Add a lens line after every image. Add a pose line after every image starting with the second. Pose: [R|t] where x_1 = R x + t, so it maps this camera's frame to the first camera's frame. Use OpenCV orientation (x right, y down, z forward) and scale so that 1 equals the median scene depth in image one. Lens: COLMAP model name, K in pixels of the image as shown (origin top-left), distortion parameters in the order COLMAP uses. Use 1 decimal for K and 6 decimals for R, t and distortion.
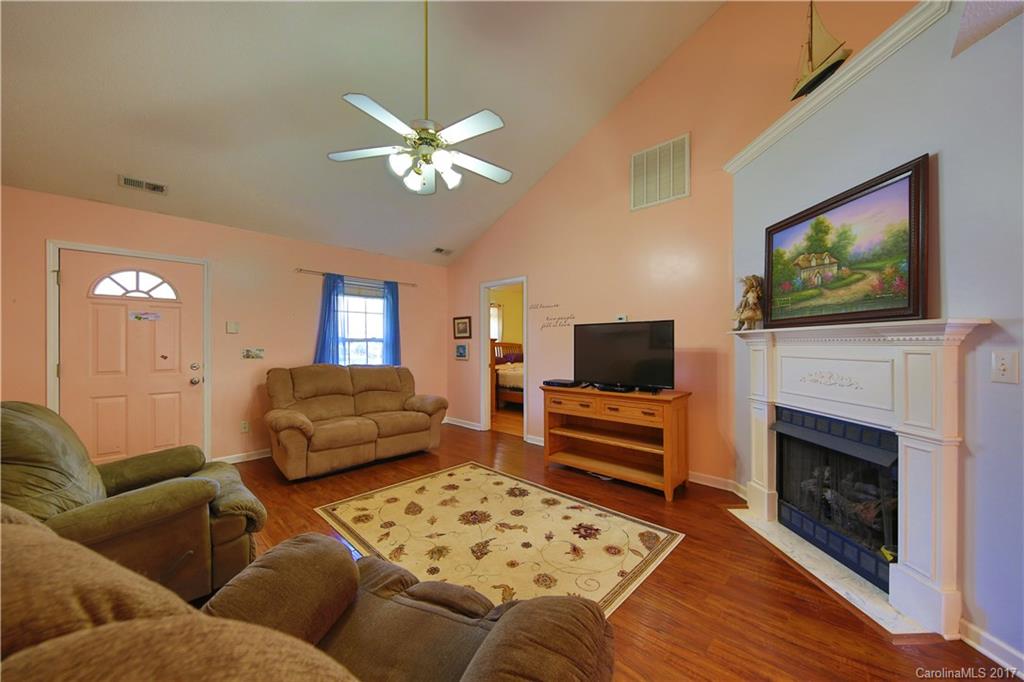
lens RADIAL K [[366.9, 0, 516.2], [0, 366.9, 341.0], [0, 0, 1]] dist [0.002371, -0.000175]
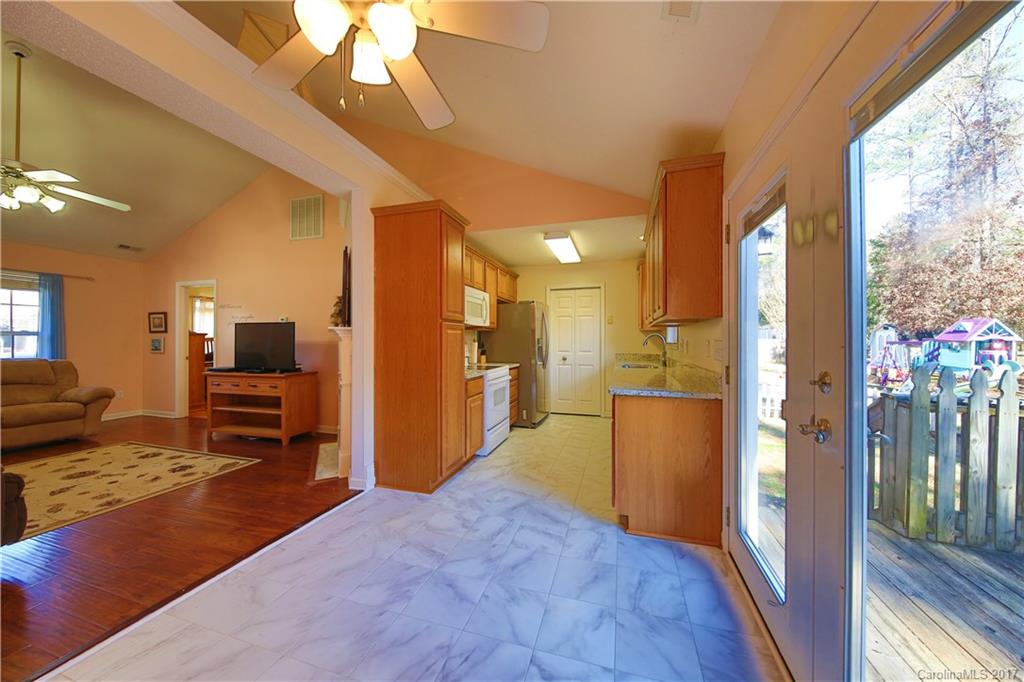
lens RADIAL K [[346.8, 0, 516.6], [0, 346.8, 336.3], [0, 0, 1]] dist [-0.005702, -0.001065]
pose [[0.891167, 0.008591, 0.453593, 0.559034], [-0.007630, 0.999963, -0.003949, -0.001756], [-0.453610, 0.000058, 0.891200, -0.593965]]
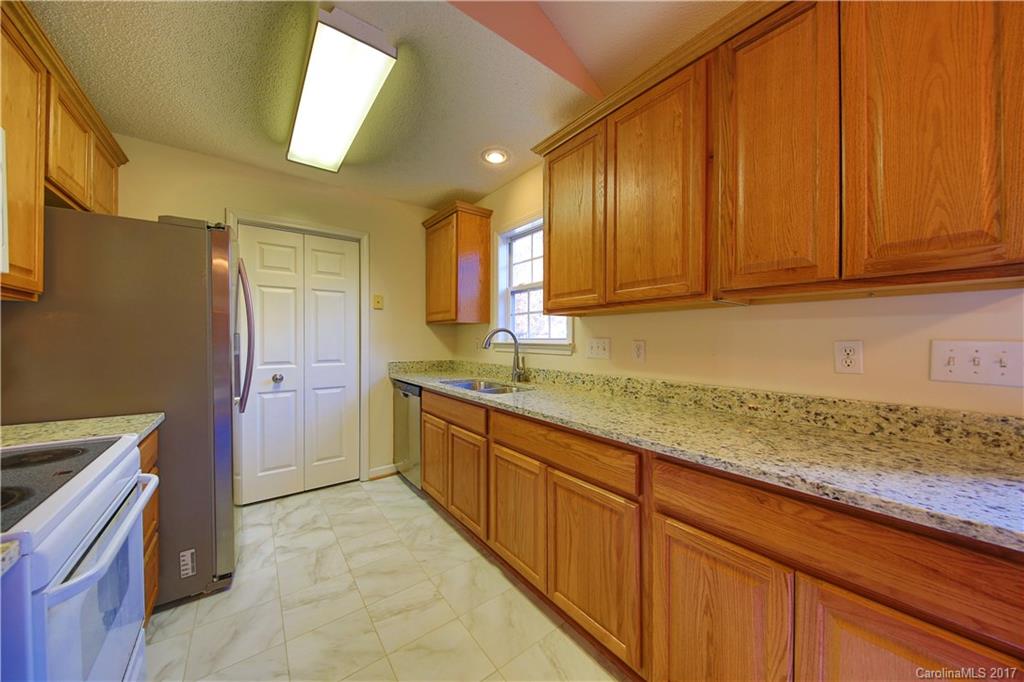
lens RADIAL K [[346.8, 0, 511.1], [0, 346.8, 340.4], [0, 0, 1]] dist [-0.005702, -0.001065]
pose [[0.152417, 0.002575, 0.988313, 0.852020], [-0.012280, 0.999924, -0.000712, 0.006560], [-0.988240, -0.012028, 0.152437, 0.184314]]
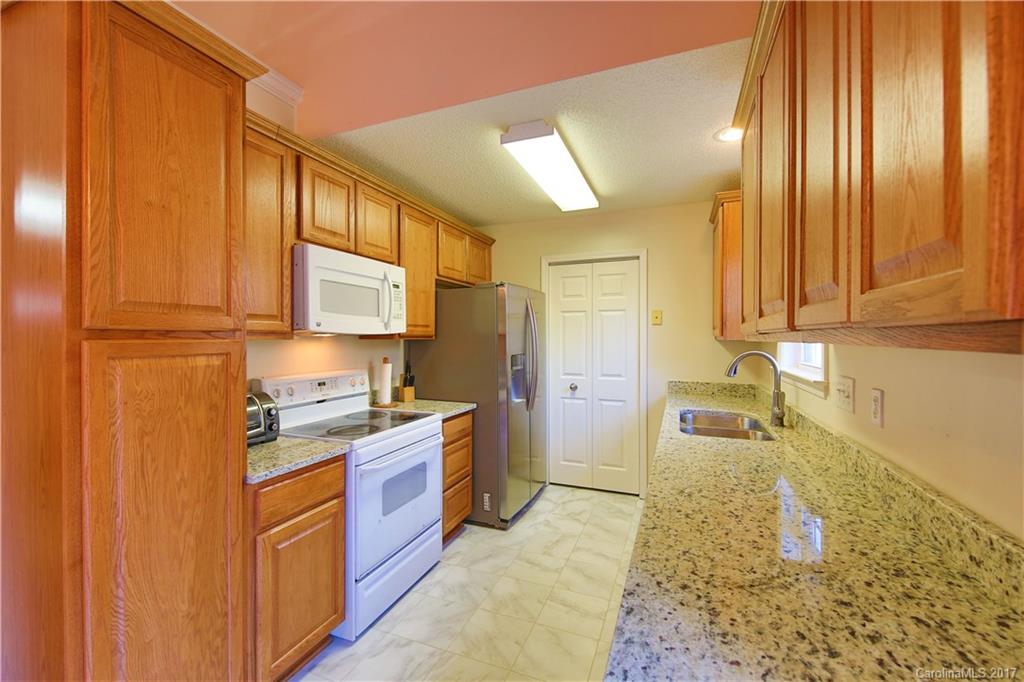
lens RADIAL K [[414.5, 0, 517.2], [0, 414.5, 335.3], [0, 0, 1]] dist [-0.001926, -0.001593]
pose [[0.925537, 0.005775, 0.378614, 0.974322], [-0.007134, 0.999972, 0.002188, -0.044948], [-0.378591, -0.004726, 0.925552, -0.166156]]
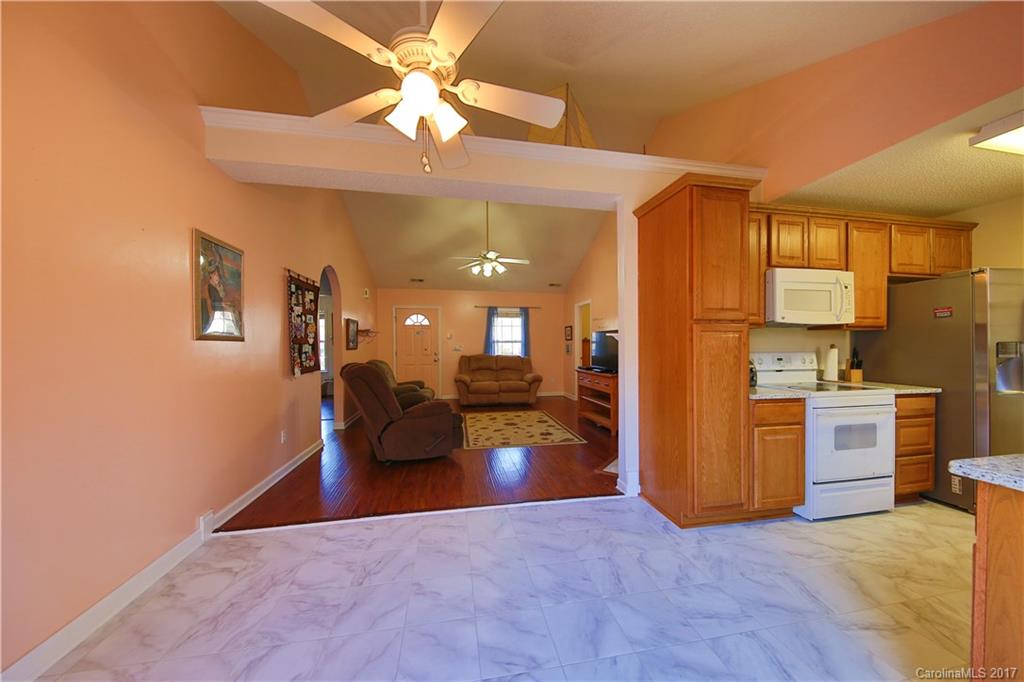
lens RADIAL K [[346.8, 0, 514.8], [0, 346.8, 348.2], [0, 0, 1]] dist [-0.005702, -0.001065]
pose [[0.808673, 0.007888, -0.588205, 0.902513], [0.003457, 0.999829, 0.018161, -0.003140], [0.588248, -0.016720, 0.808508, -0.515079]]
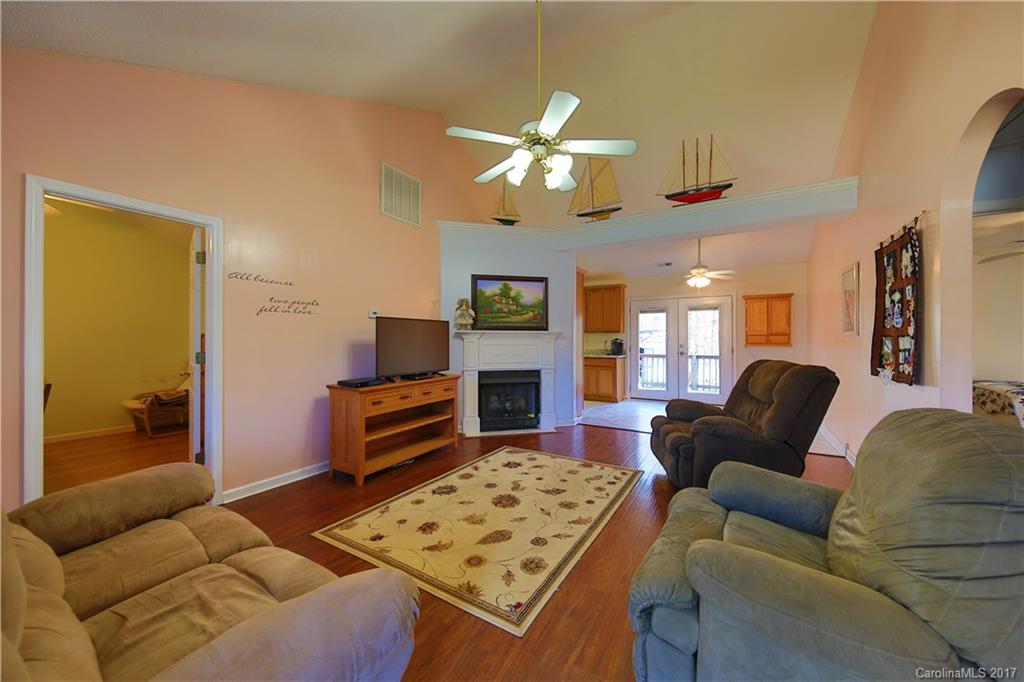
lens RADIAL K [[366.9, 0, 517.7], [0, 366.9, 338.7], [0, 0, 1]] dist [0.002371, -0.000175]
pose [[-0.219597, 0.006968, 0.975566, -0.944529], [-0.006768, 0.999940, -0.008665, 0.018993], [-0.975567, -0.008506, -0.219537, 0.984084]]
